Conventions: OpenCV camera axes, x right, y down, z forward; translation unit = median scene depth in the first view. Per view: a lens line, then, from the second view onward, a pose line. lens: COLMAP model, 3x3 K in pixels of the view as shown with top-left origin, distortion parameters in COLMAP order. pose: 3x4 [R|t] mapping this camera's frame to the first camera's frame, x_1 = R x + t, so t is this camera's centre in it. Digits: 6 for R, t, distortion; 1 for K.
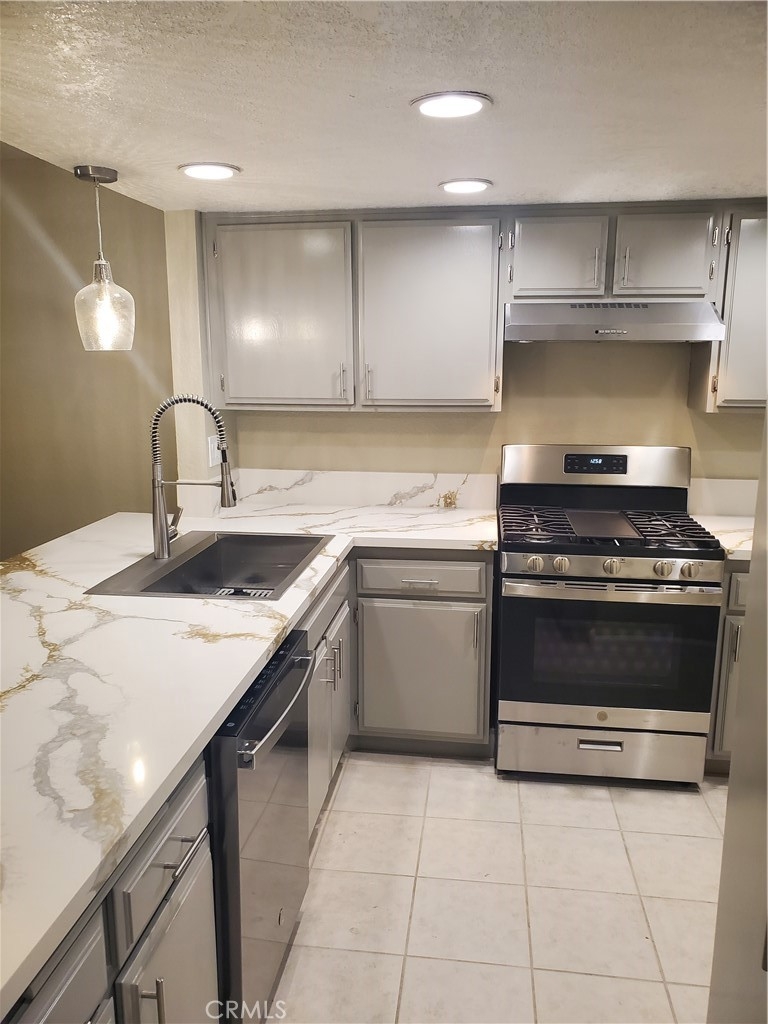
lens RADIAL K [[779.9, 0, 384.0], [0, 779.9, 512.0], [0, 0, 1]] dist [0.005568, 0.038056]
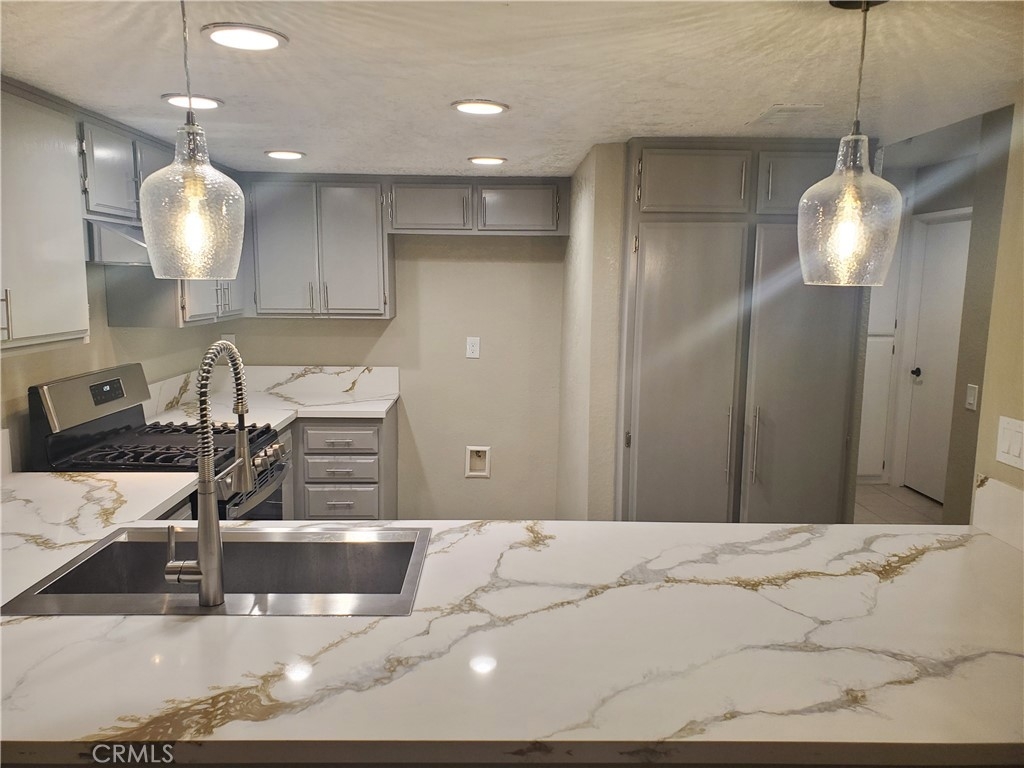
lens RADIAL K [[830.0, 0, 512.0], [0, 830.0, 384.0], [0, 0, 1]] dist [0.003548, 0.001346]
pose [[-0.165389, -0.116375, 0.979338, -1.255670], [0.195120, 0.969524, 0.148161, -0.207788], [-0.966734, 0.215592, -0.137642, 1.125708]]
